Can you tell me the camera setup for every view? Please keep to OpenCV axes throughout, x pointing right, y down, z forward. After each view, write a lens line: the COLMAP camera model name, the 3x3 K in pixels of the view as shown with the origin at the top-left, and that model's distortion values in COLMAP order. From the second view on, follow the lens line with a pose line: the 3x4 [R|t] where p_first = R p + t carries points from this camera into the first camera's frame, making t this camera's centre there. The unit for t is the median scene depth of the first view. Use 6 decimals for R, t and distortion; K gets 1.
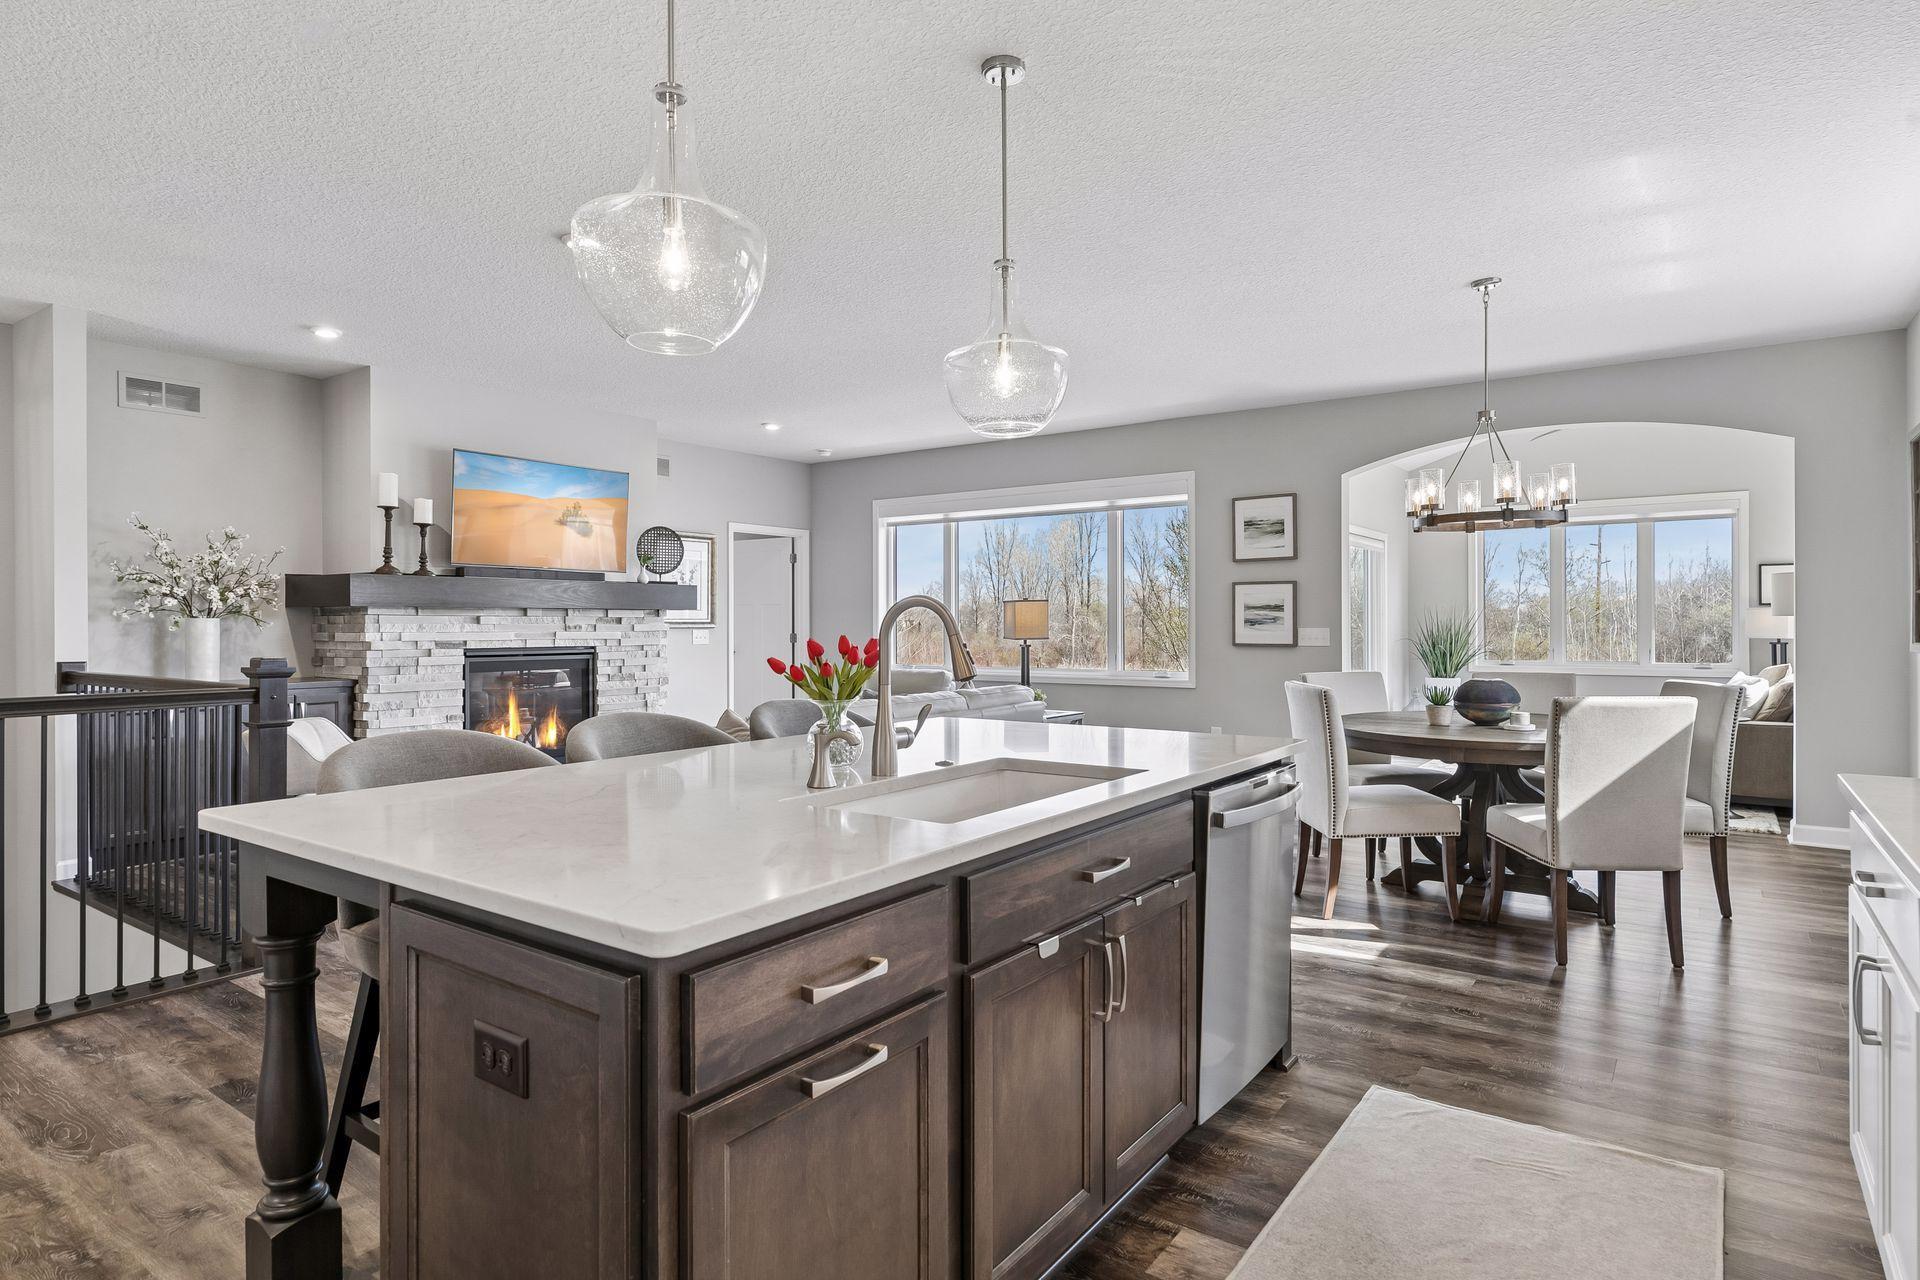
lens RADIAL K [[1027.9, 0, 980.2], [0, 1027.9, 633.4], [0, 0, 1]] dist [-0.001966, 0.000587]
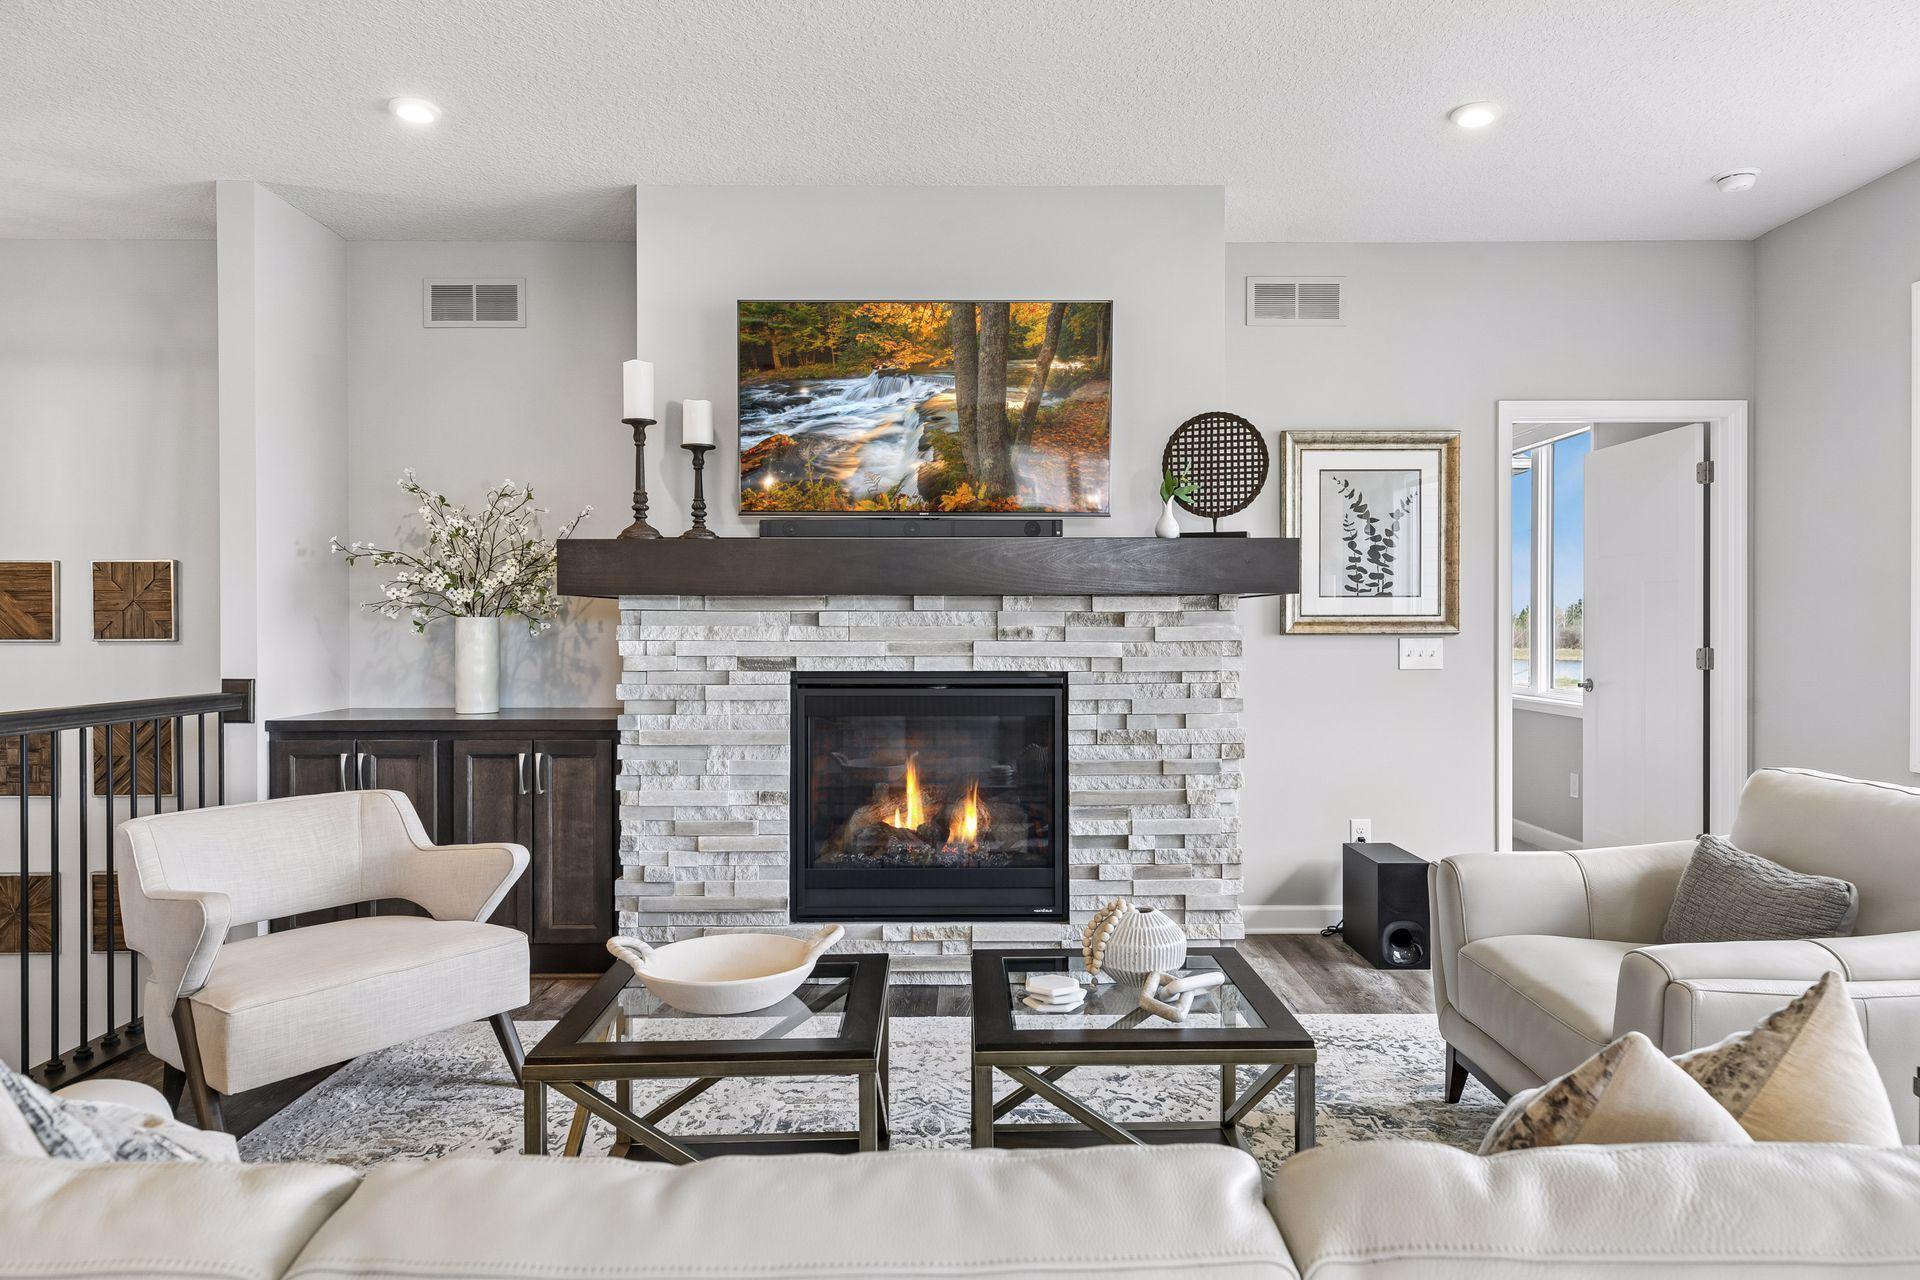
lens RADIAL K [[1164.1, 0, 962.8], [0, 1164.1, 632.4], [0, 0, 1]] dist [0.000043, 0.000215]
pose [[0.580001, 0.007966, -0.814577, 0.048087], [-0.007597, 0.999962, 0.004369, -0.008464], [0.814580, 0.003654, 0.580040, 0.663109]]
